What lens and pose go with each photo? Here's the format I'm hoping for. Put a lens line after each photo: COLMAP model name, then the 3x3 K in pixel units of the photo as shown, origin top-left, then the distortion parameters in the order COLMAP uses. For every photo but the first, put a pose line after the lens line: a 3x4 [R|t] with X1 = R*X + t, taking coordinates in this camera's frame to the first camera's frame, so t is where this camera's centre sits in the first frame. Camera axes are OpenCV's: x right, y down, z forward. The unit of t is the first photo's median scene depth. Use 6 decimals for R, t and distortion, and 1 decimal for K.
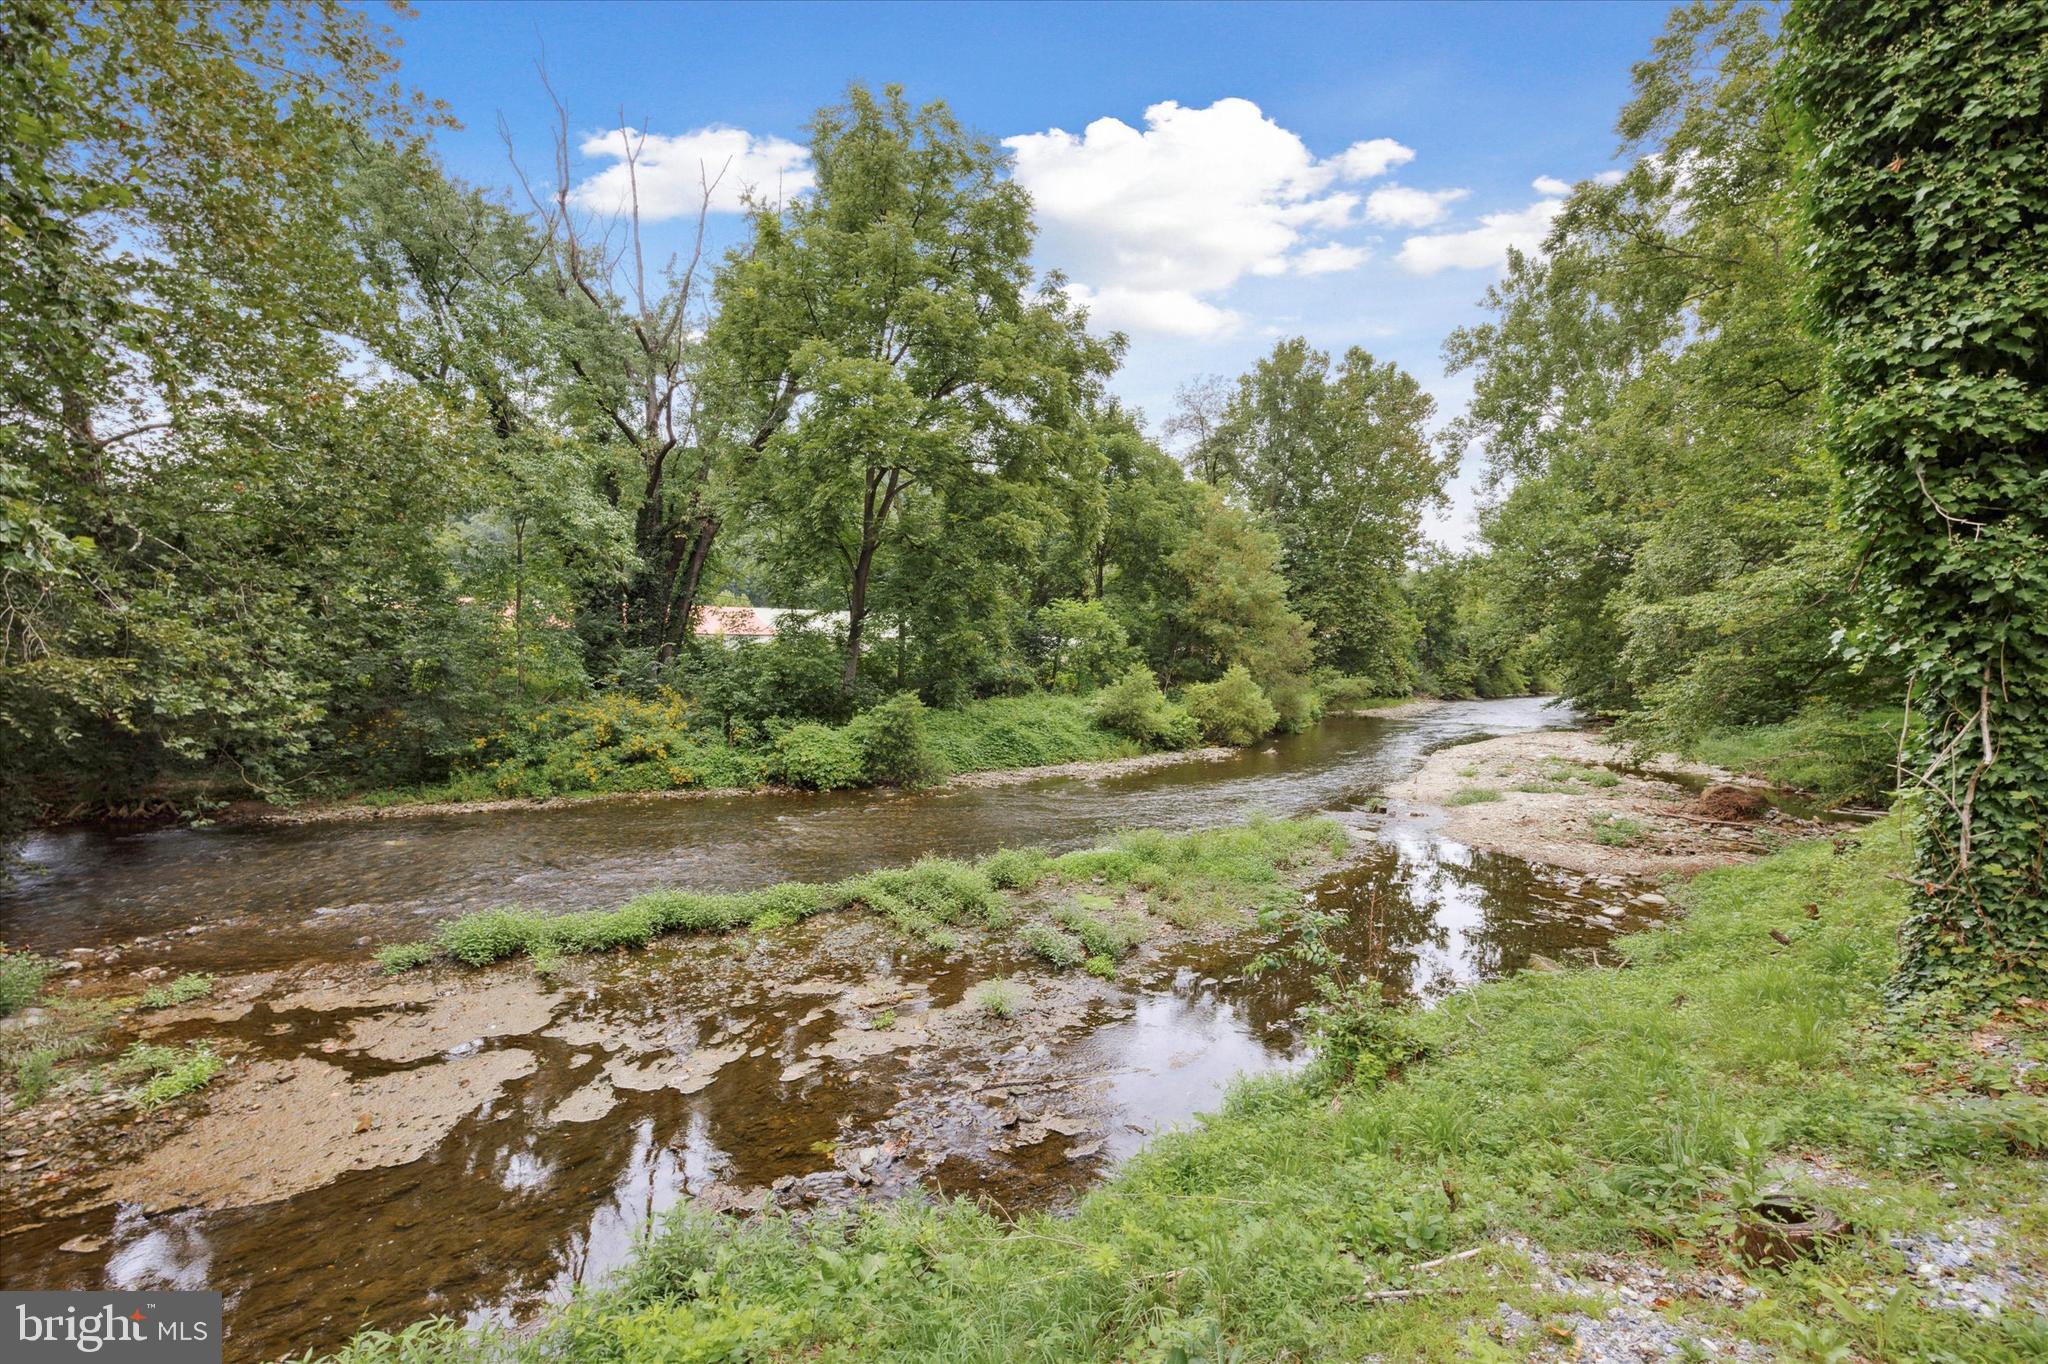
lens RADIAL K [[997.0, 0, 1028.6], [0, 997.0, 668.6], [0, 0, 1]] dist [0.000593, -0.000765]
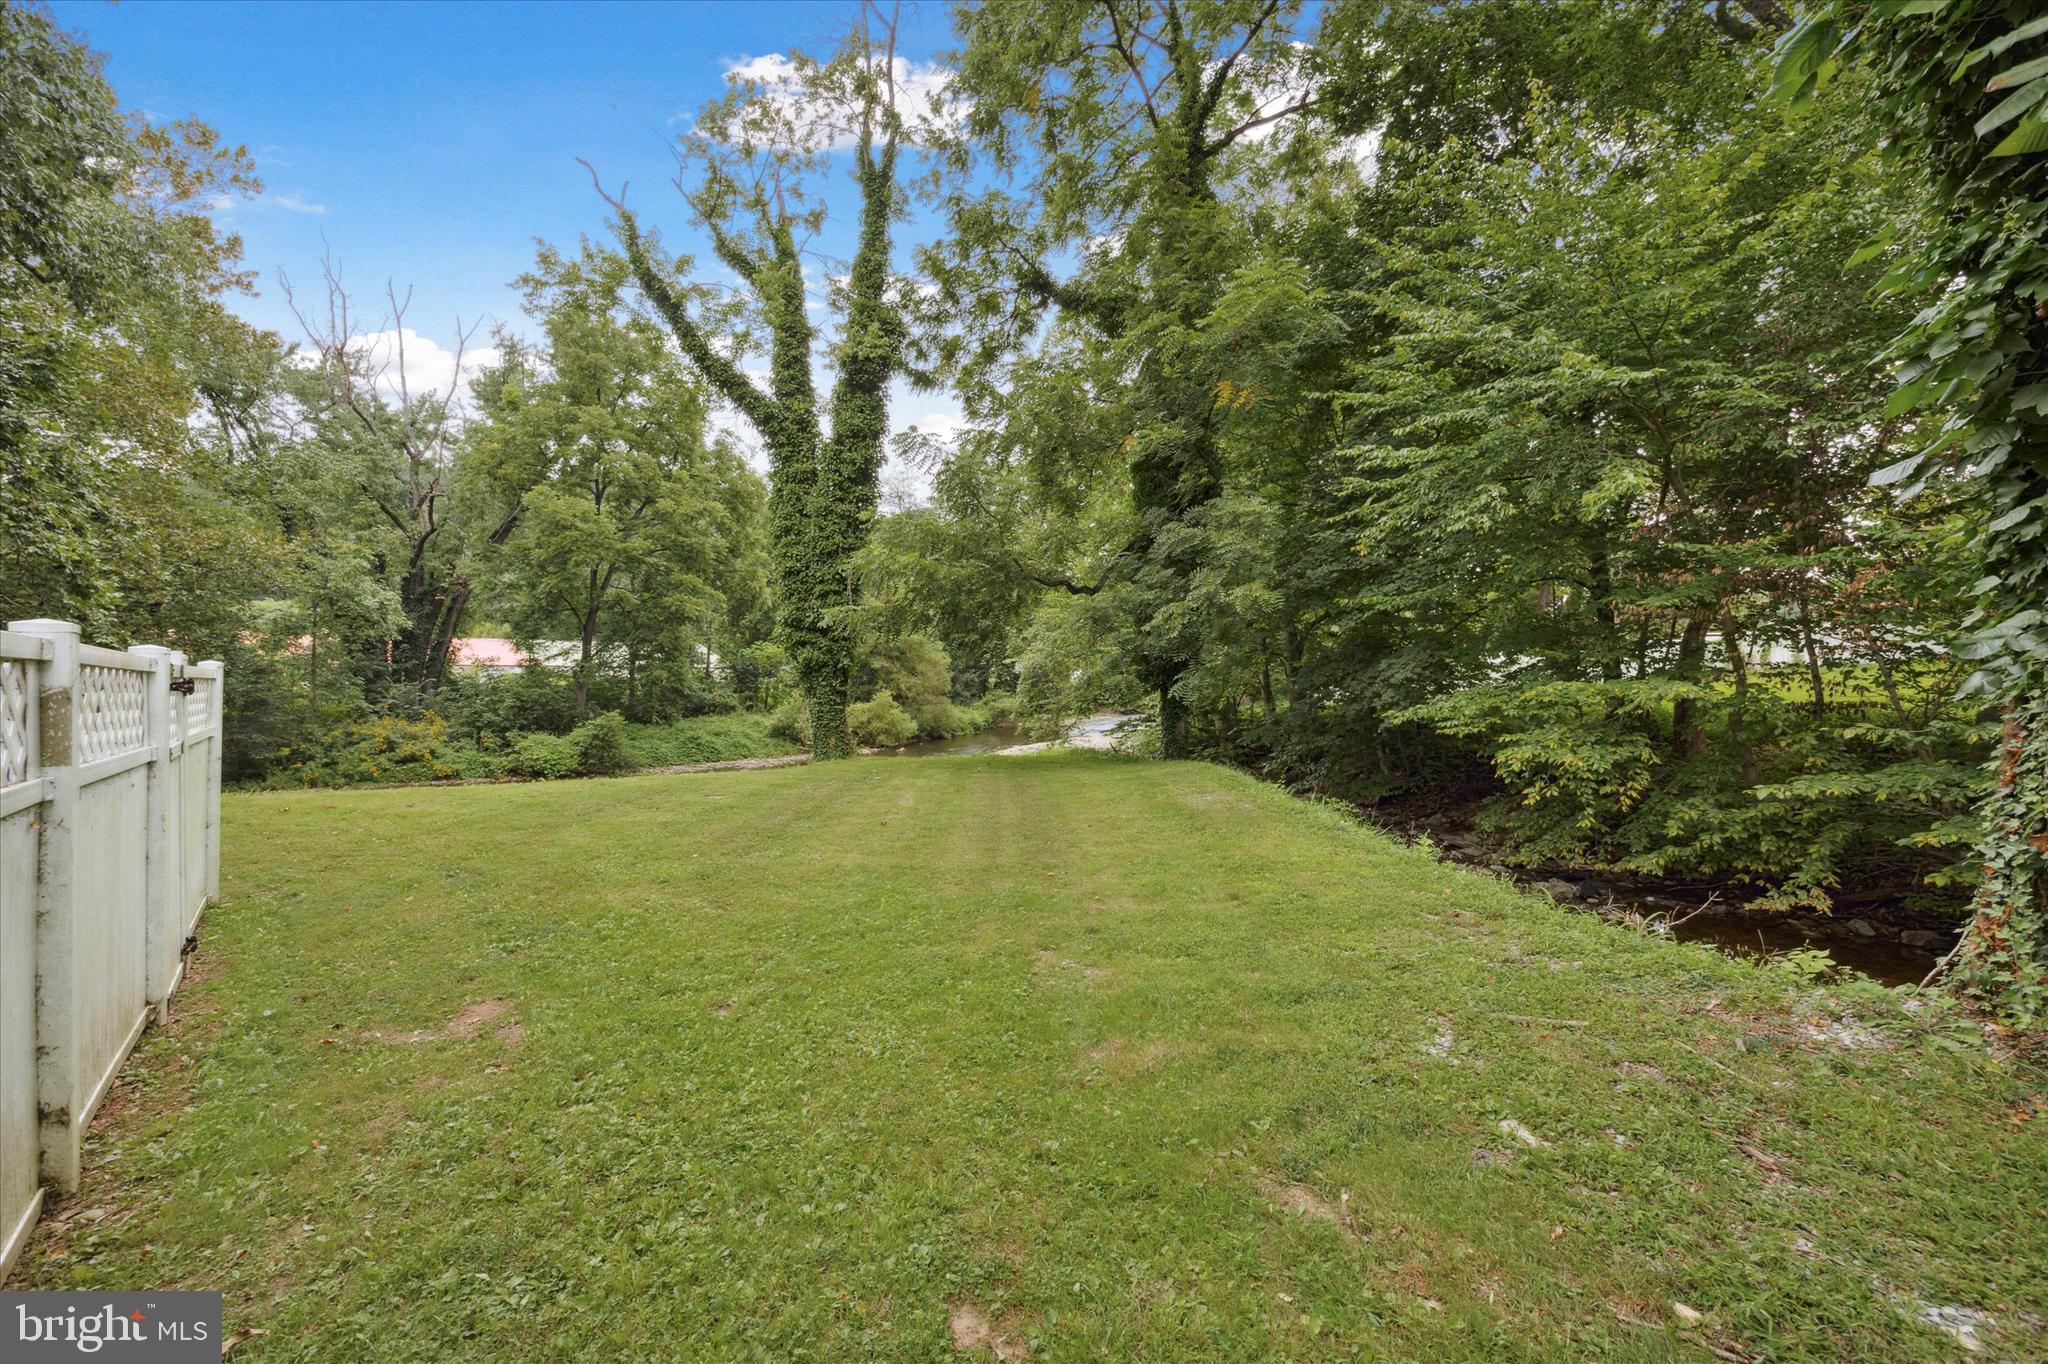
lens RADIAL K [[880.0, 0, 1024.5], [0, 880.0, 675.5], [0, 0, 1]] dist [0.000654, 0.000067]
pose [[0.967504, -0.007689, 0.252738, 0.139773], [0.012461, 0.999773, -0.017283, -0.000266], [-0.252547, 0.019871, 0.967380, -0.429508]]
